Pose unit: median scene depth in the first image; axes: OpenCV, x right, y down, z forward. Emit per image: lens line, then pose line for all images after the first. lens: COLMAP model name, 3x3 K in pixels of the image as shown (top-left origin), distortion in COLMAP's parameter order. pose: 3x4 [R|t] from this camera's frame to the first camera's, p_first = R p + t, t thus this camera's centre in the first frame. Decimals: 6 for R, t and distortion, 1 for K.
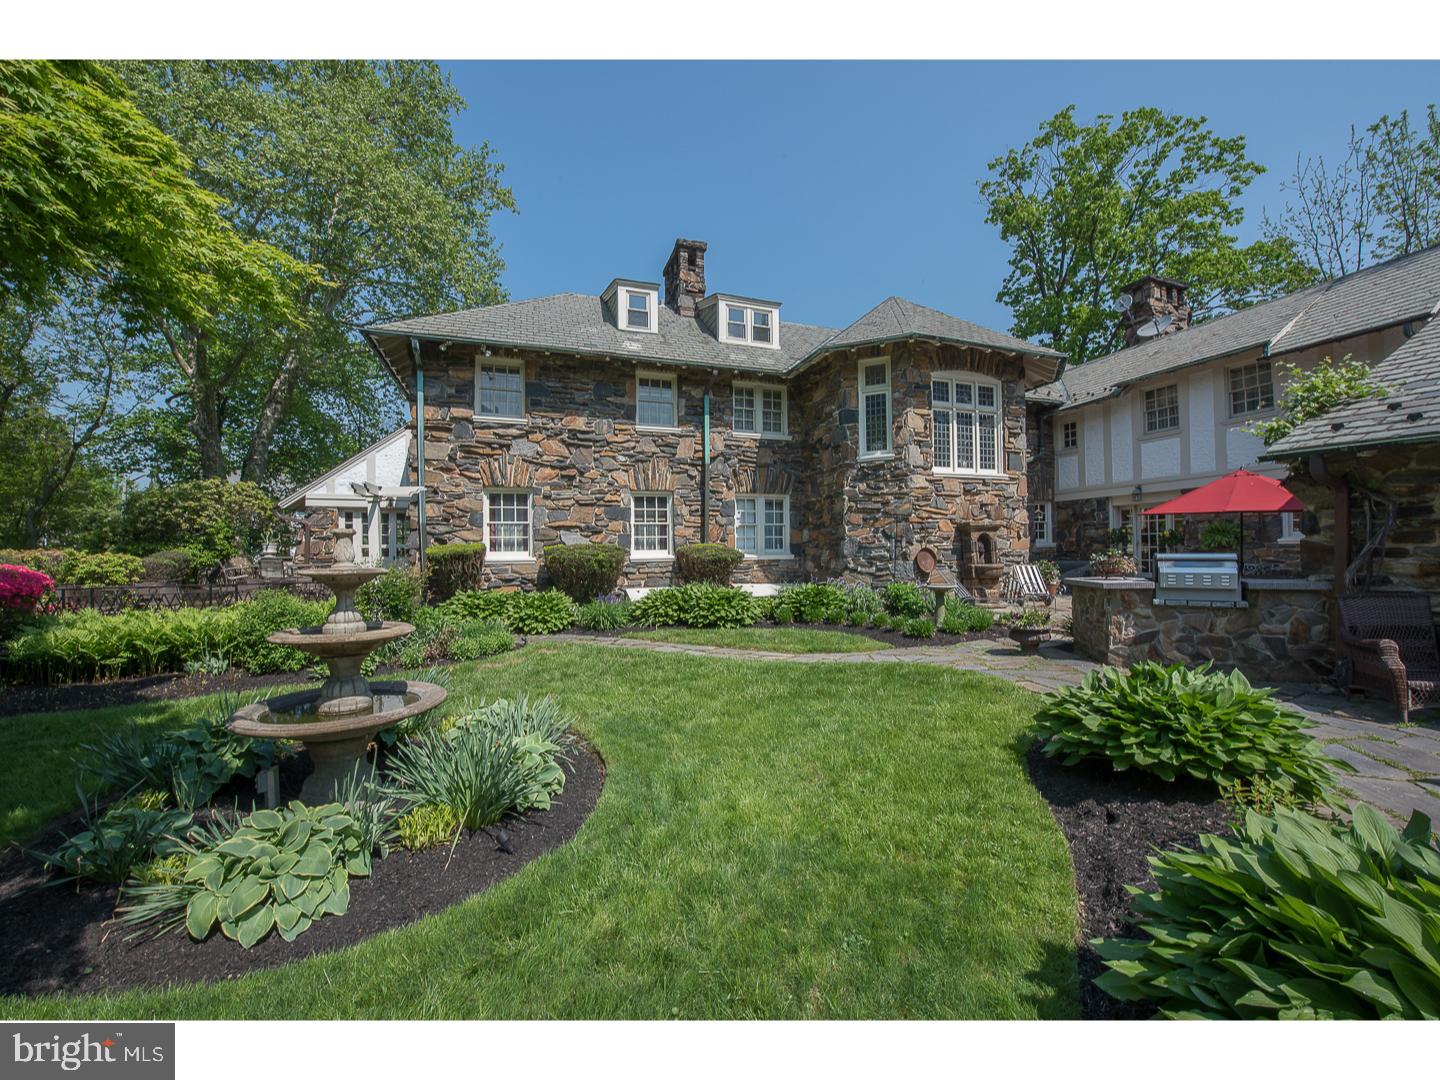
lens RADIAL K [[573.0, 0, 717.9], [0, 573.0, 544.3], [0, 0, 1]] dist [-0.016385, -0.001421]
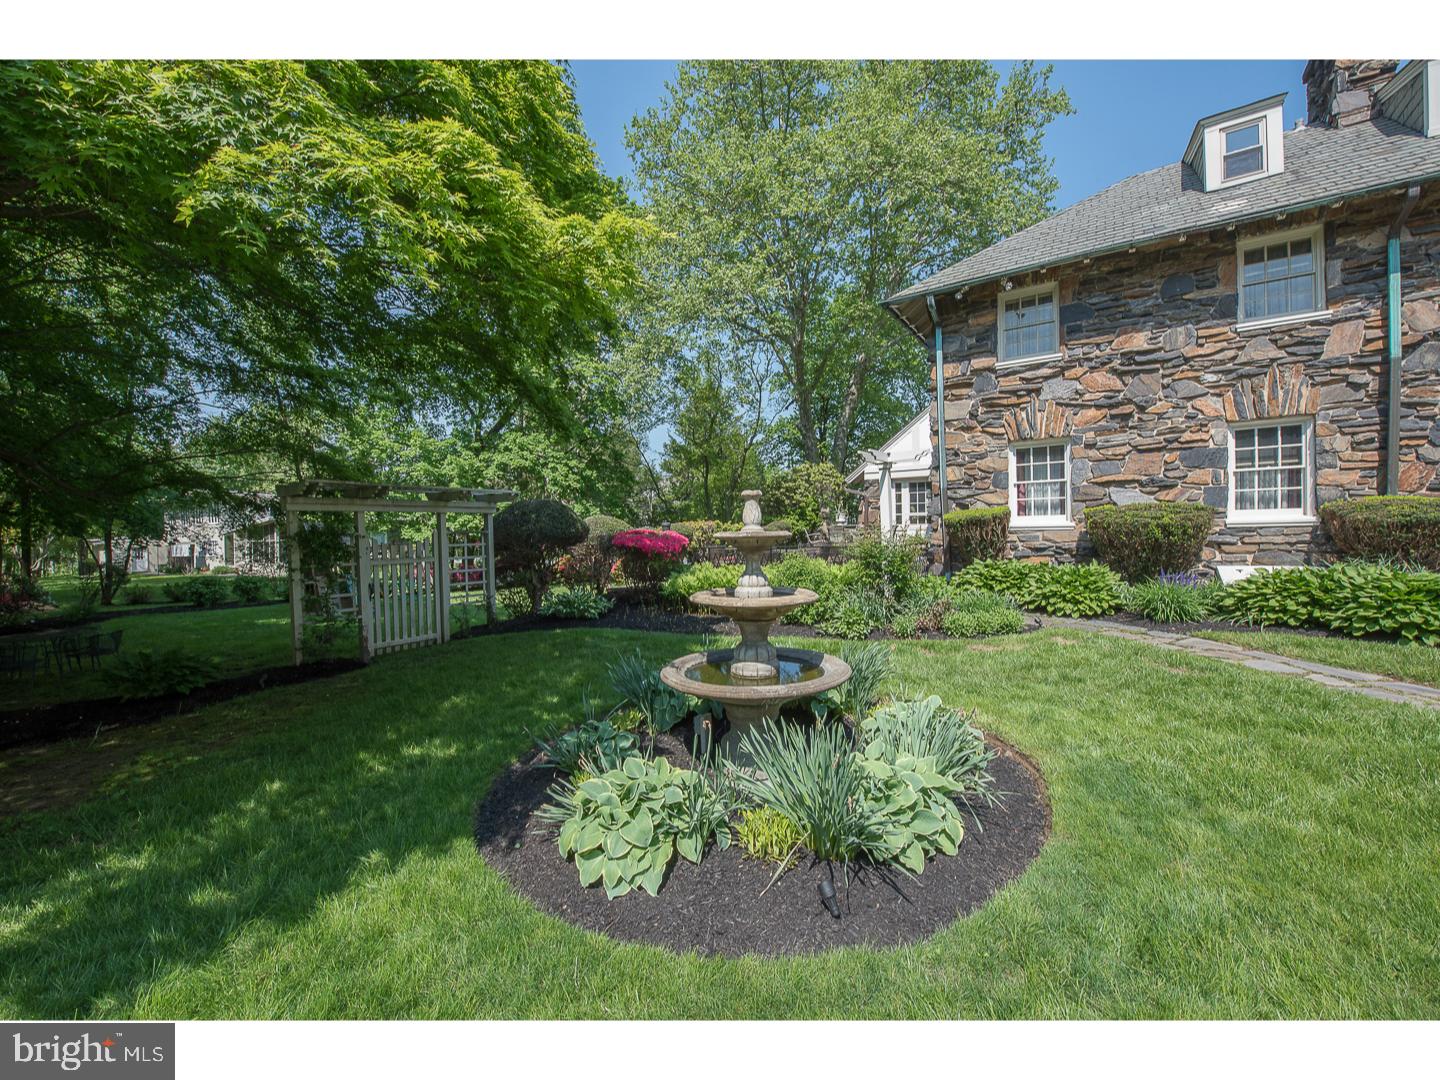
lens RADIAL K [[573.0, 0, 720.3], [0, 573.0, 543.9], [0, 0, 1]] dist [-0.016385, -0.001421]
pose [[0.596125, 0.017943, -0.802691, 0.031877], [0.026509, 0.998765, 0.042013, 0.006671], [0.802454, -0.046324, 0.594914, 0.114771]]
